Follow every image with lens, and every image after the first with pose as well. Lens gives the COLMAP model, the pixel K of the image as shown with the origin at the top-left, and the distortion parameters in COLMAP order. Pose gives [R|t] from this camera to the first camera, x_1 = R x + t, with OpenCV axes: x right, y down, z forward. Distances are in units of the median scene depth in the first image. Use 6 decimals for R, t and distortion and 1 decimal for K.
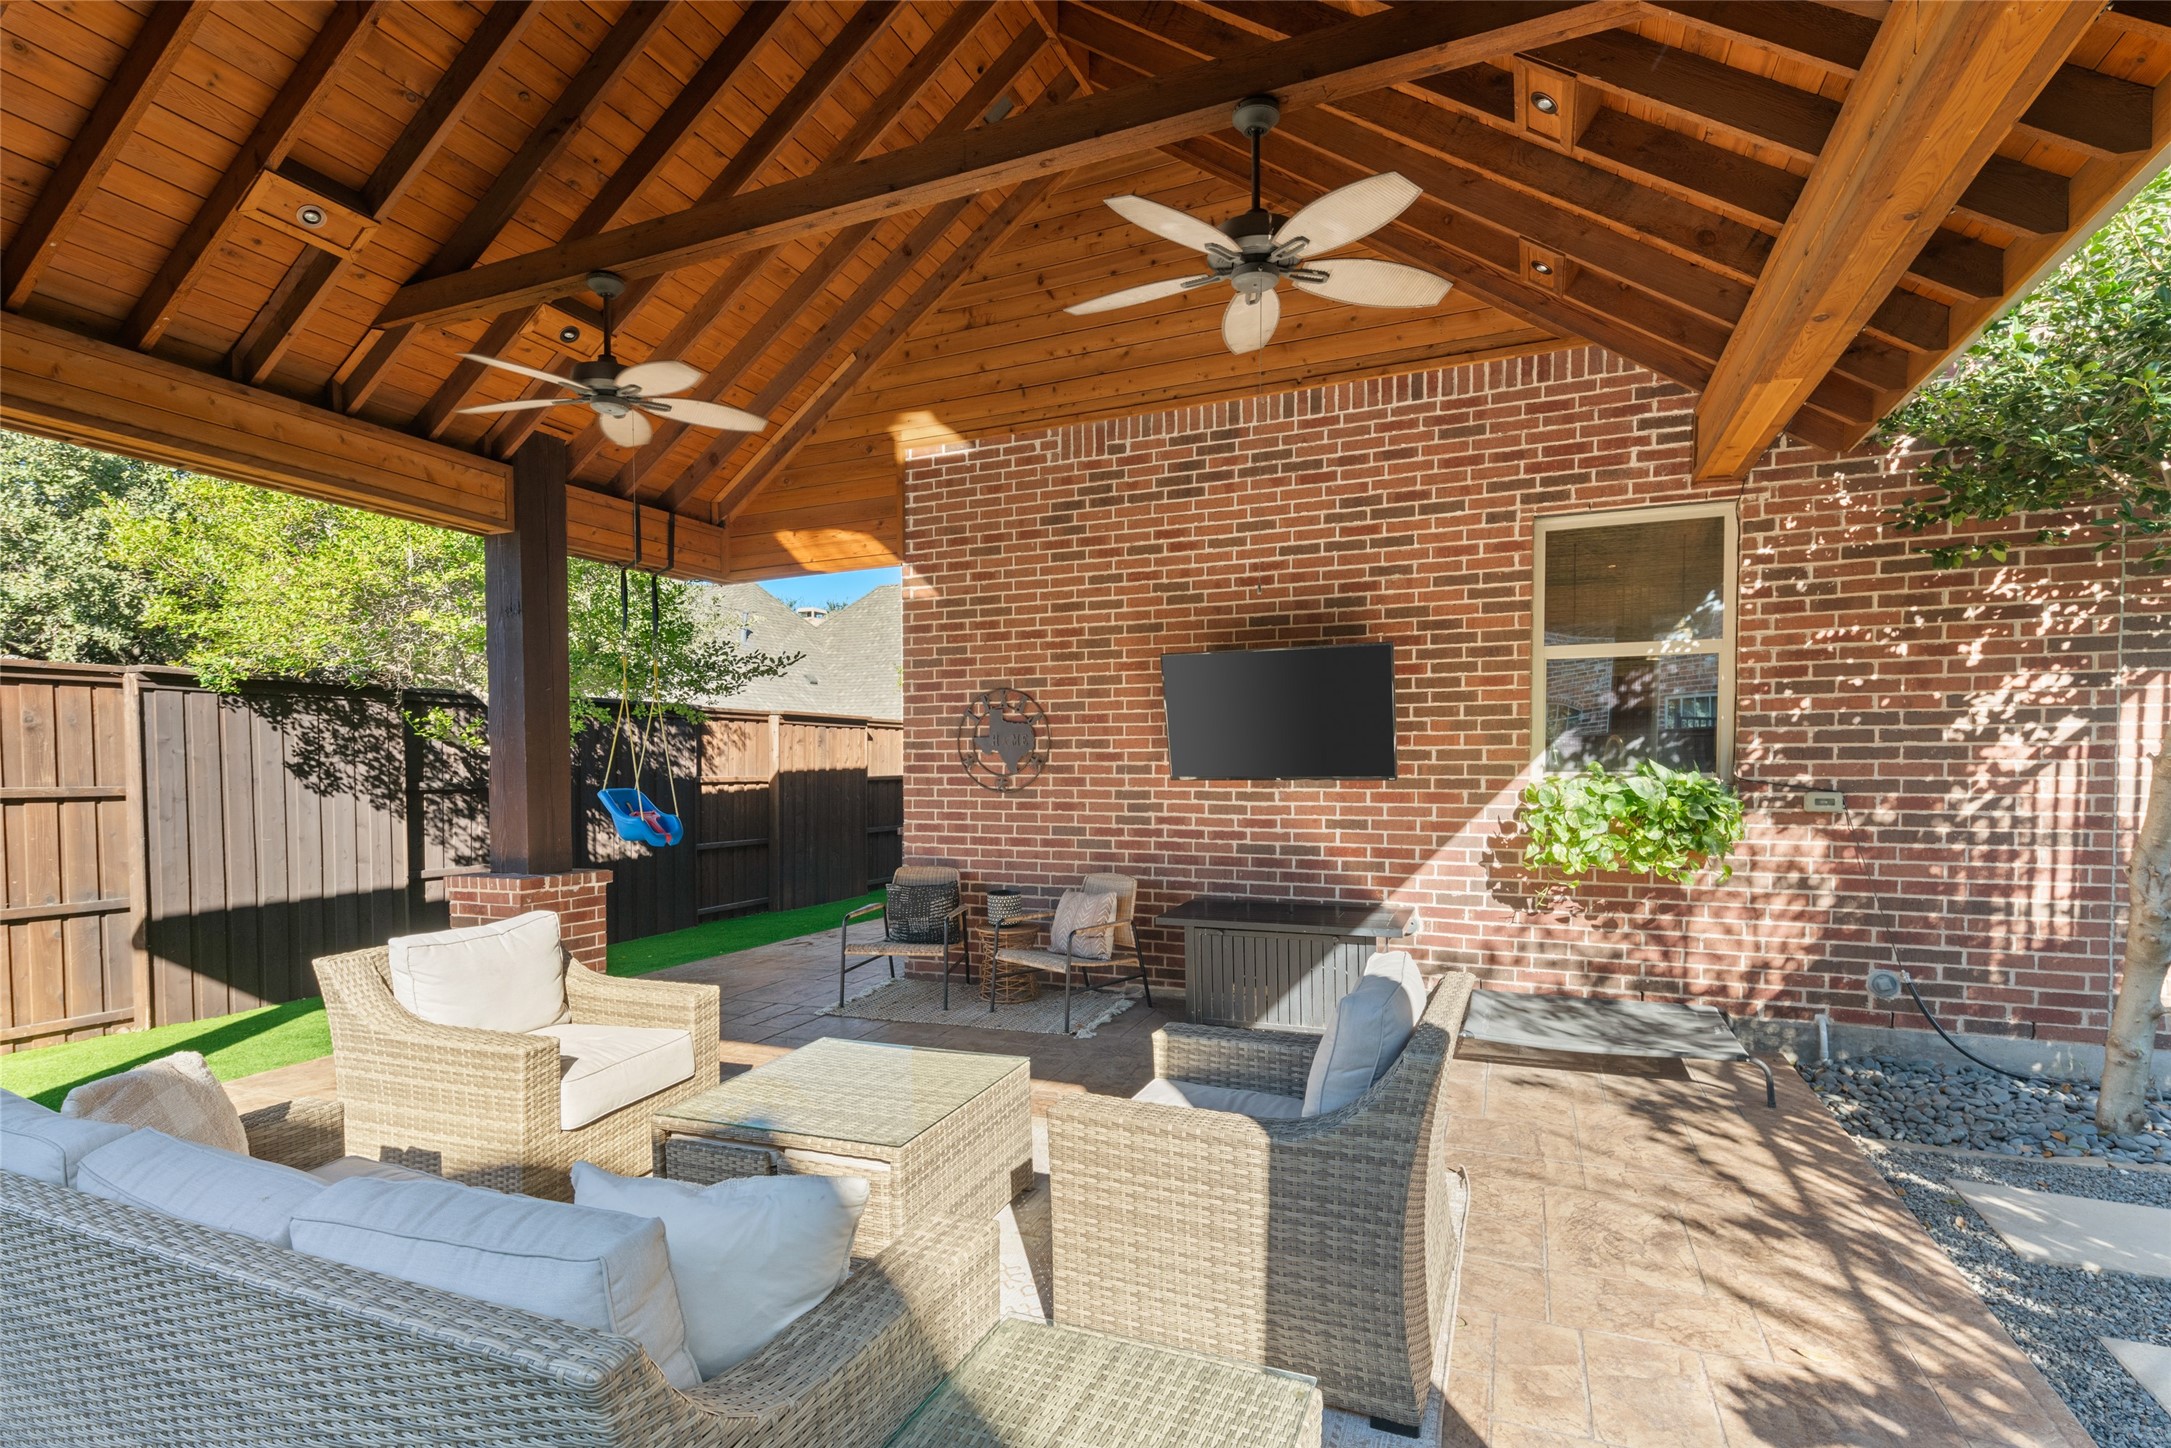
lens RADIAL K [[1054.9, 0, 1067.9], [0, 1054.9, 801.6], [0, 0, 1]] dist [0.021330, -0.006059]
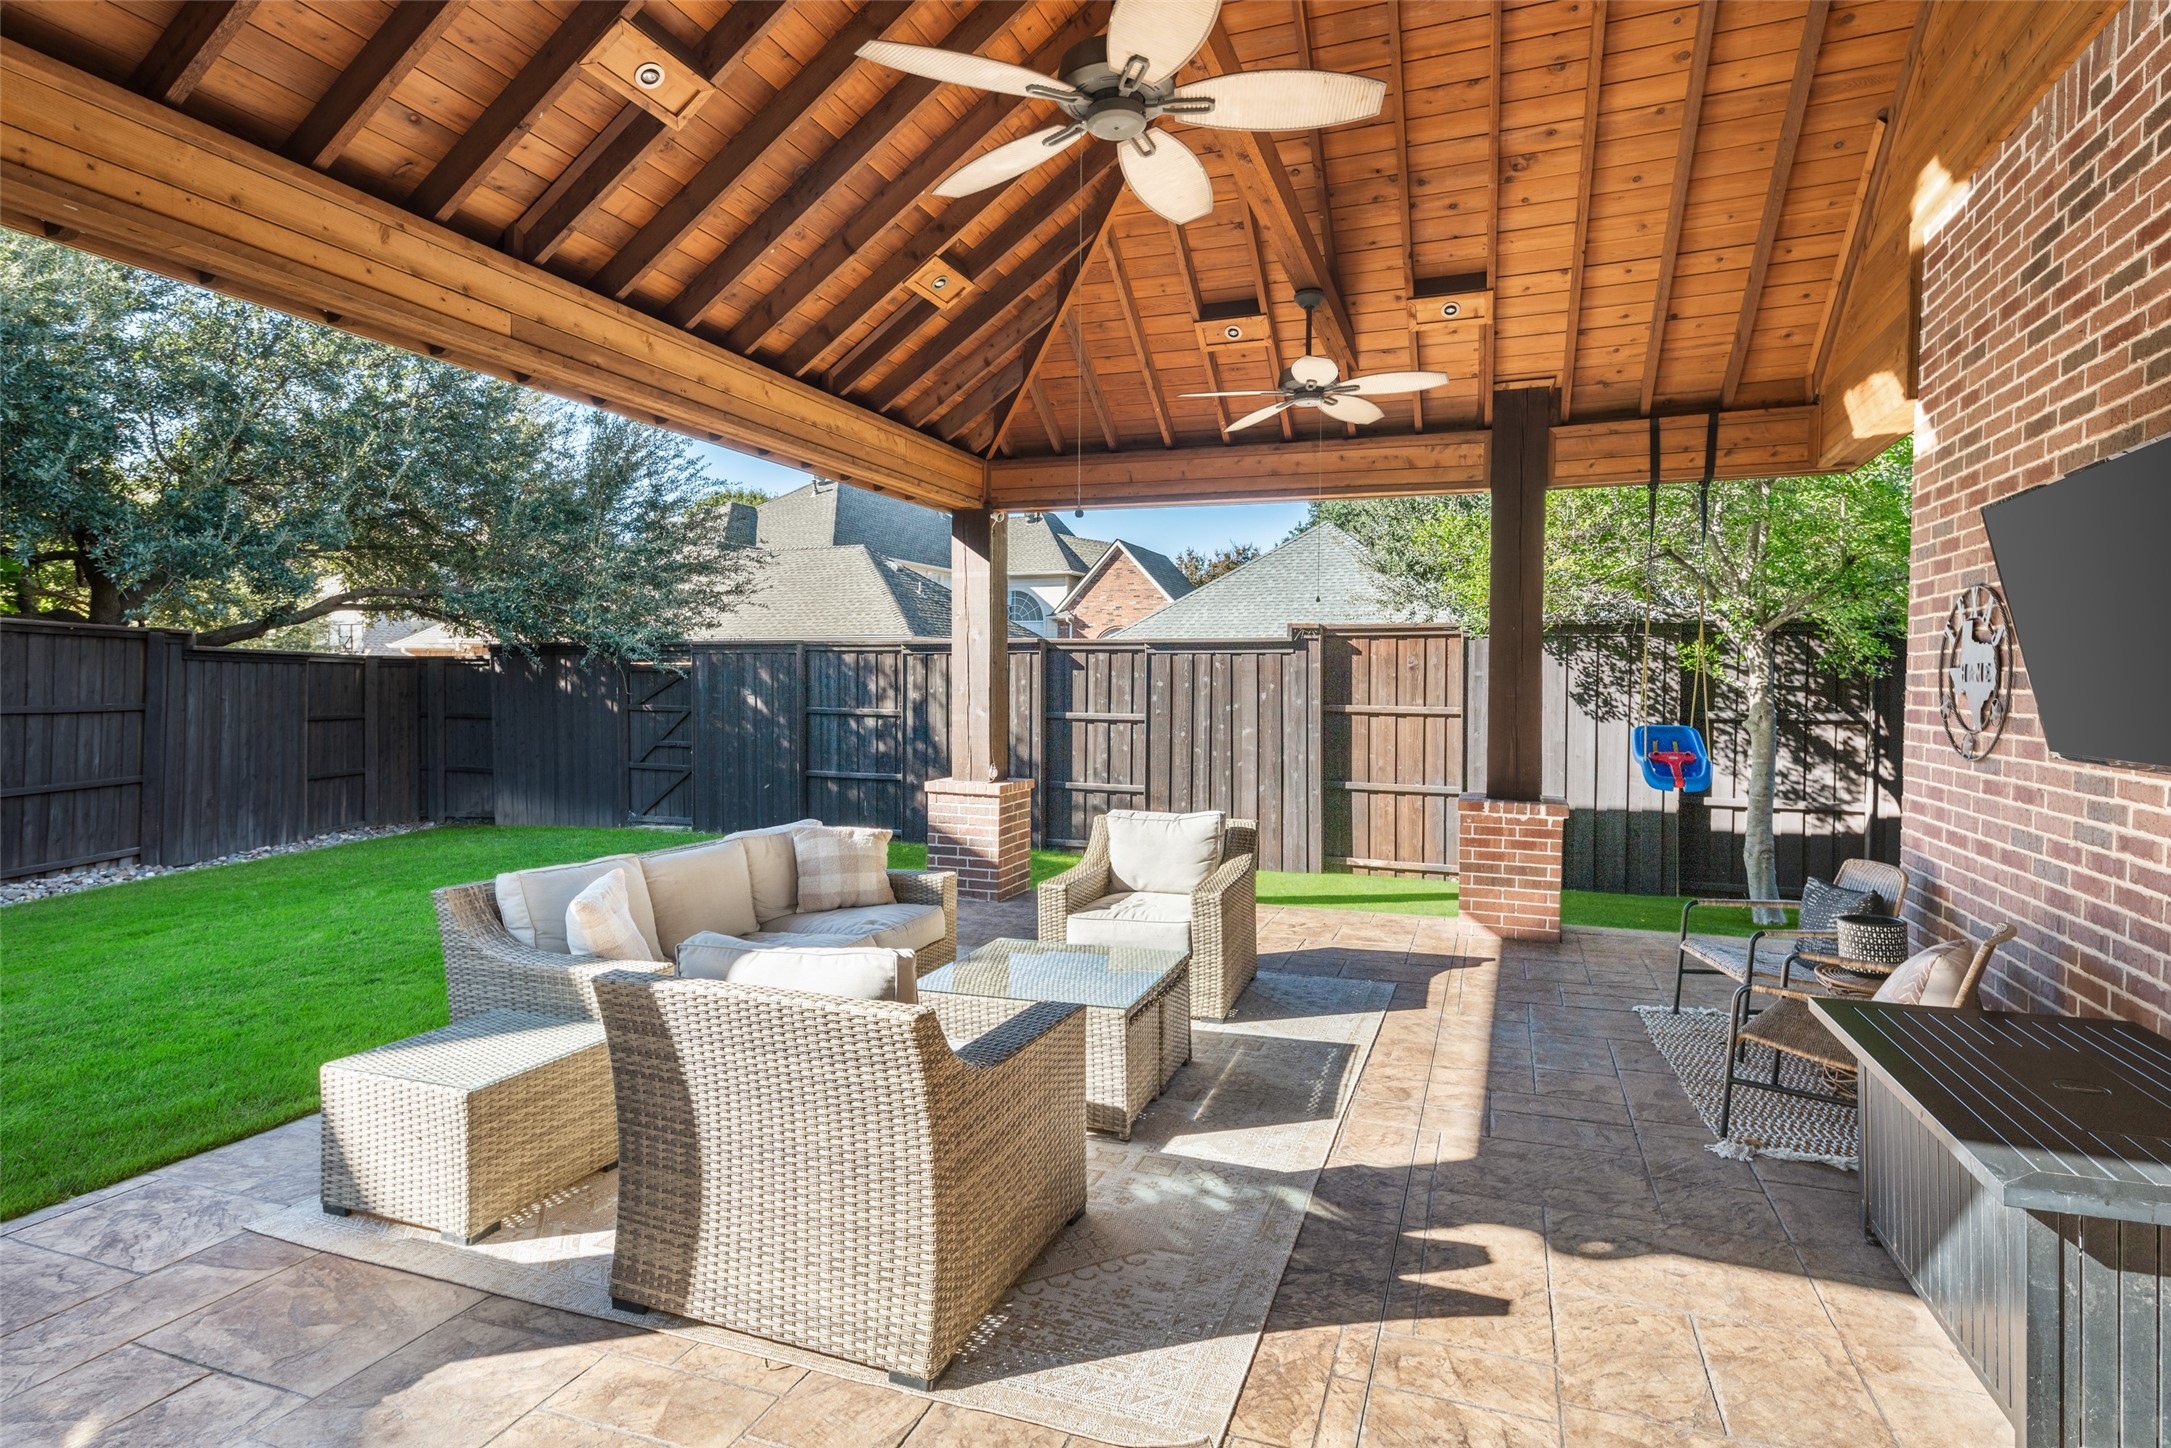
lens RADIAL K [[1054.9, 0, 1102.4], [0, 1054.9, 714.2], [0, 0, 1]] dist [0.021330, -0.006059]
pose [[0.051613, 0.035200, -0.998047, 0.536386], [-0.041510, 0.998591, 0.033073, -0.036469], [0.997804, 0.039722, 0.053001, 0.511525]]
